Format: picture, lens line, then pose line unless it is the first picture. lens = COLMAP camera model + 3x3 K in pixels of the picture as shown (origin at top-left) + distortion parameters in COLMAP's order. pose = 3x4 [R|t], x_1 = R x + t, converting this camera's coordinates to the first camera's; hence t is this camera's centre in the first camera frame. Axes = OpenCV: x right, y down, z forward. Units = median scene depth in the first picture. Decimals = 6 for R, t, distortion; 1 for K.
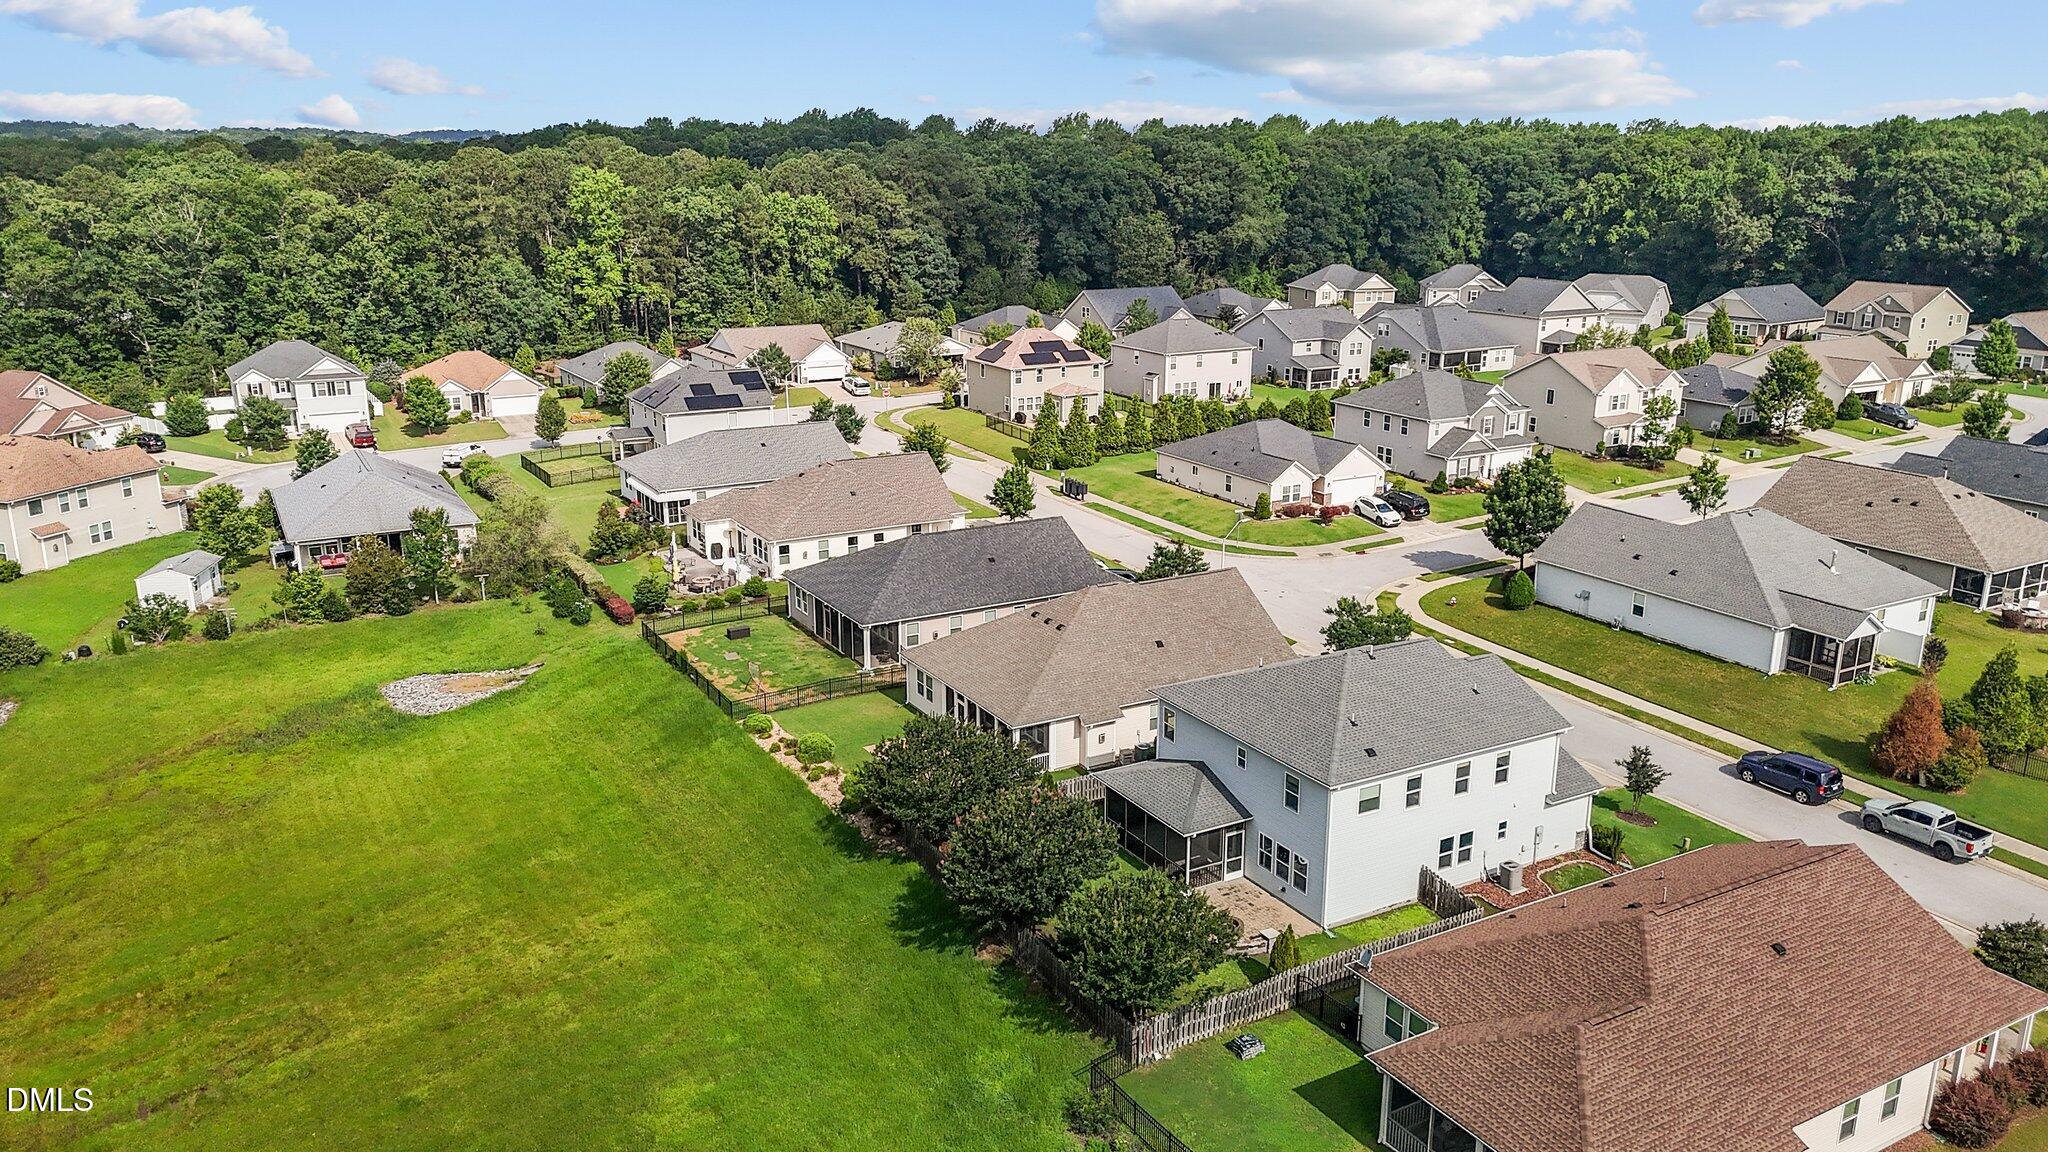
lens RADIAL K [[1492.1, 0, 1024.0], [0, 1492.1, 576.0], [0, 0, 1]] dist [0.123640, -0.200380]
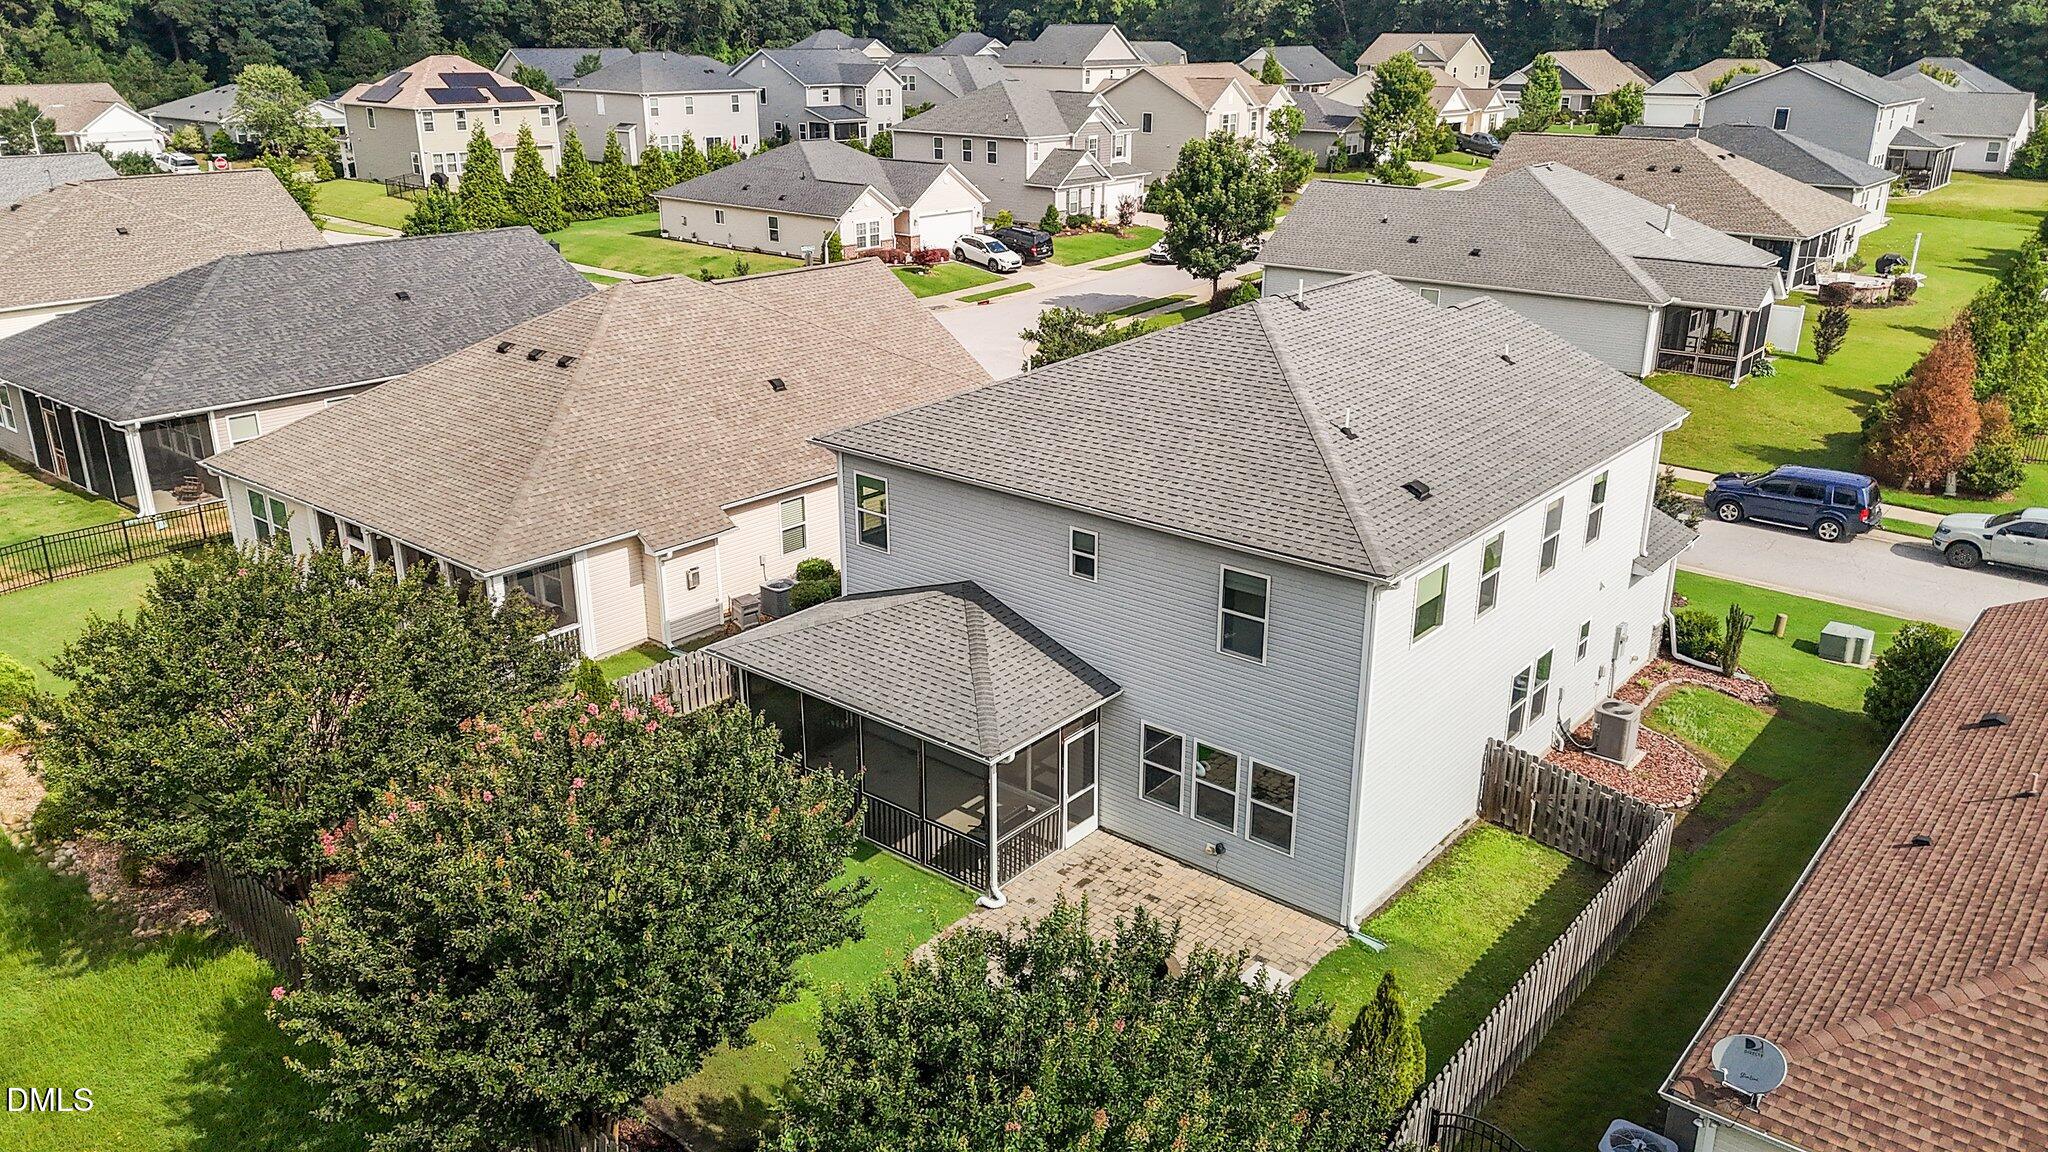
lens RADIAL K [[1491.9, 0, 1024.0], [0, 1491.9, 576.0], [0, 0, 1]] dist [0.076678, -0.075290]
pose [[0.935934, -0.121299, 0.330626, -0.004470], [0.095295, 0.991018, 0.093822, 0.057864], [-0.339037, -0.056304, 0.939087, 0.410370]]
